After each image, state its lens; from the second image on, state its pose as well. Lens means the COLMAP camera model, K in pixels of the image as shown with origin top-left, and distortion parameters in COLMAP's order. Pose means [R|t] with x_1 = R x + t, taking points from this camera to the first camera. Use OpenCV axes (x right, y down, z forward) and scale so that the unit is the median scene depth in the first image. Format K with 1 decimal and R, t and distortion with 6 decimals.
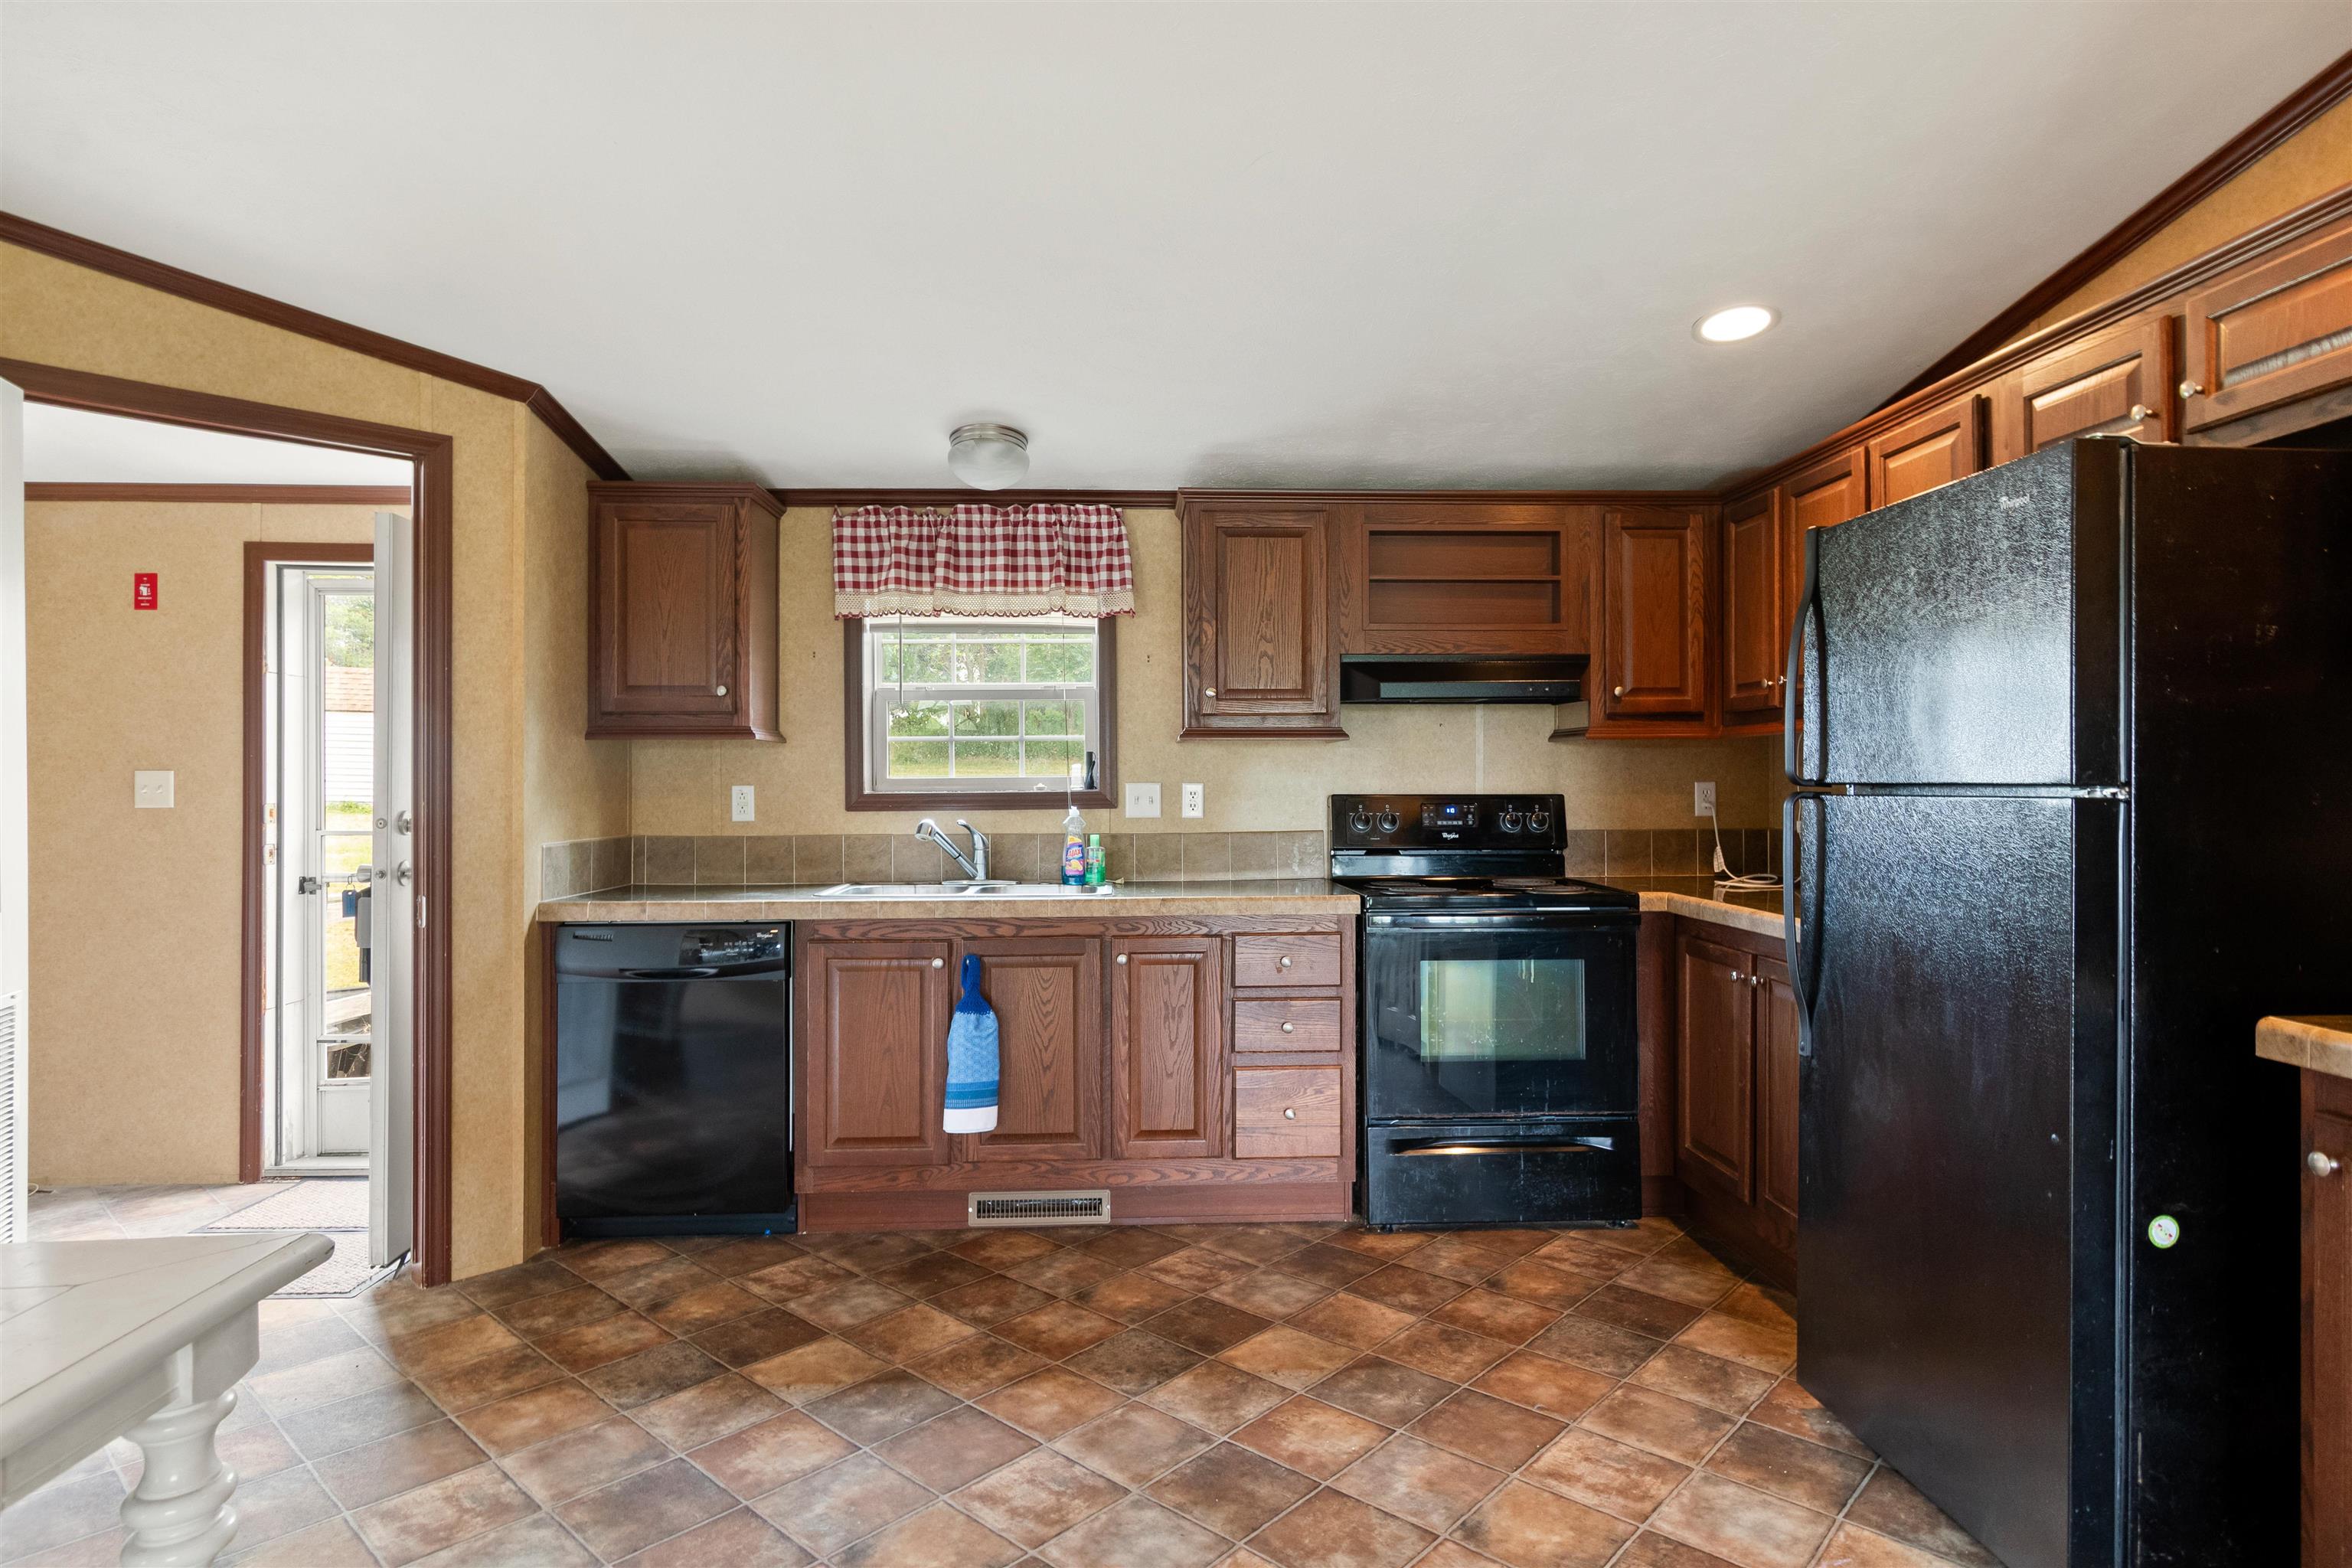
lens RADIAL K [[1290.4, 0, 1192.0], [0, 1290.4, 769.3], [0, 0, 1]] dist [0.001322, -0.002050]
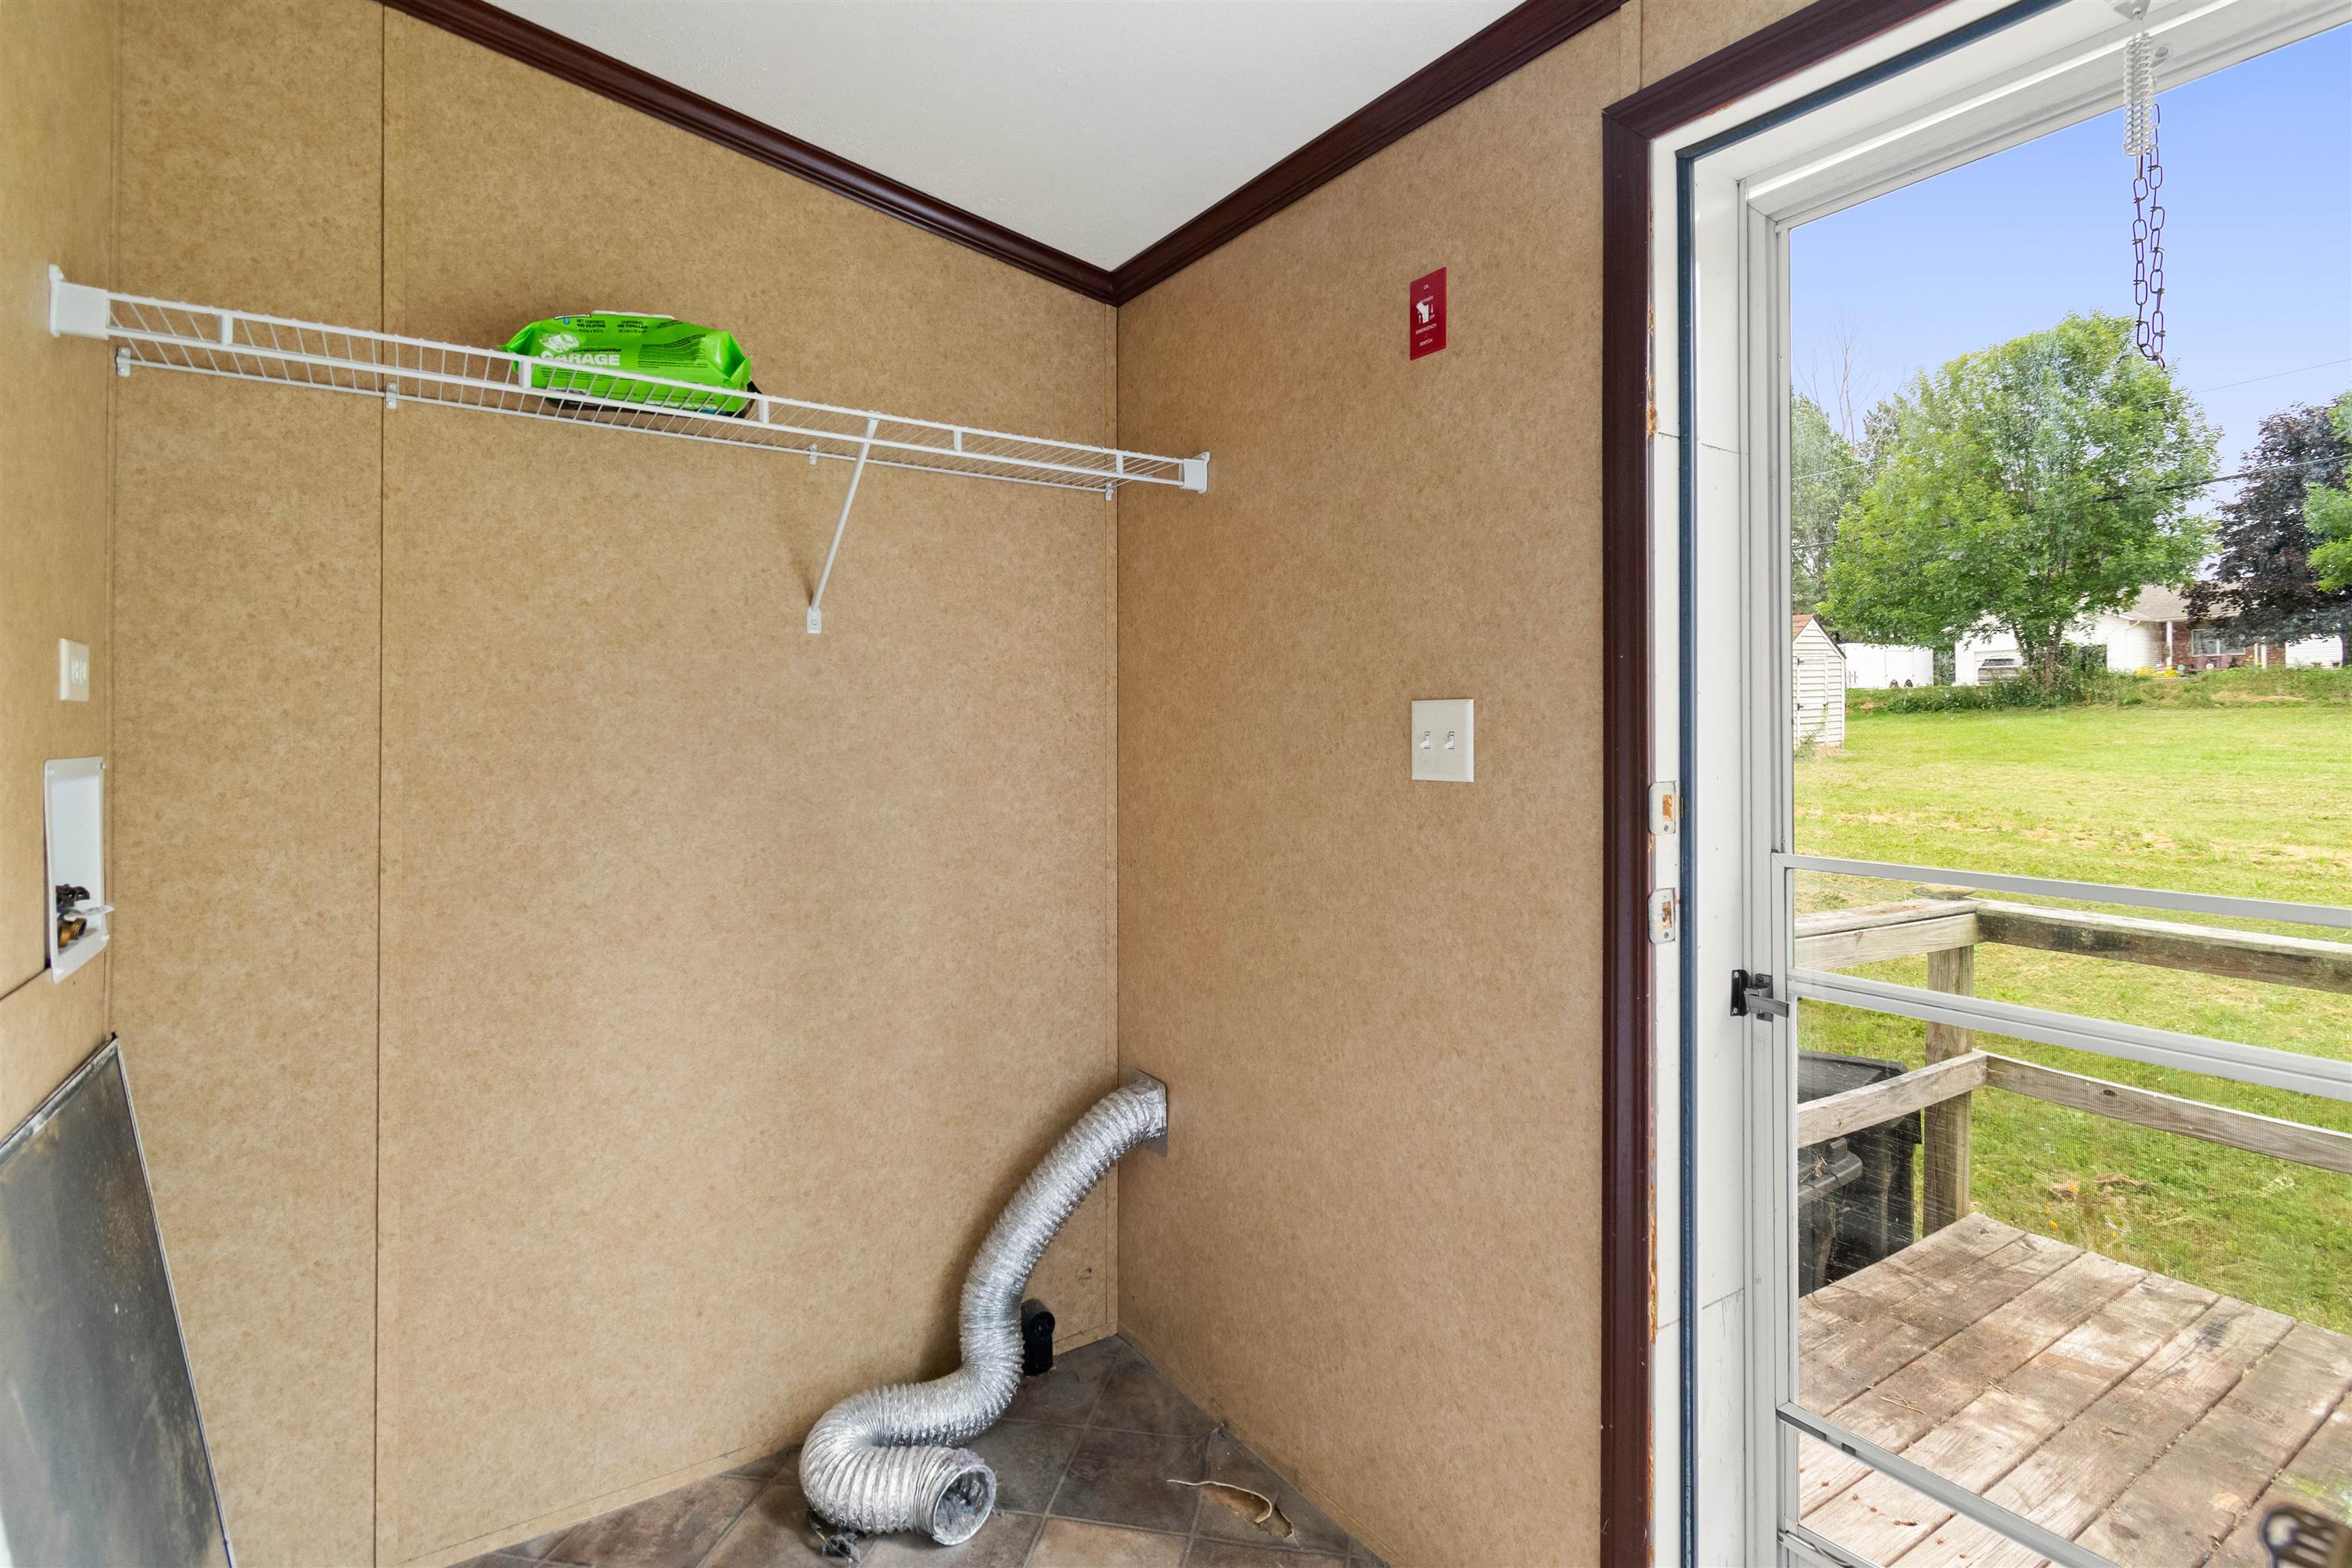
lens RADIAL K [[1147.0, 0, 1191.6], [0, 1147.0, 725.7], [0, 0, 1]] dist [-0.000198, -0.000485]
pose [[0.525031, 0.000061, -0.851083, -1.466664], [0.005554, 0.999978, 0.003497, 0.024578], [0.851065, -0.006563, 0.525019, 2.065894]]
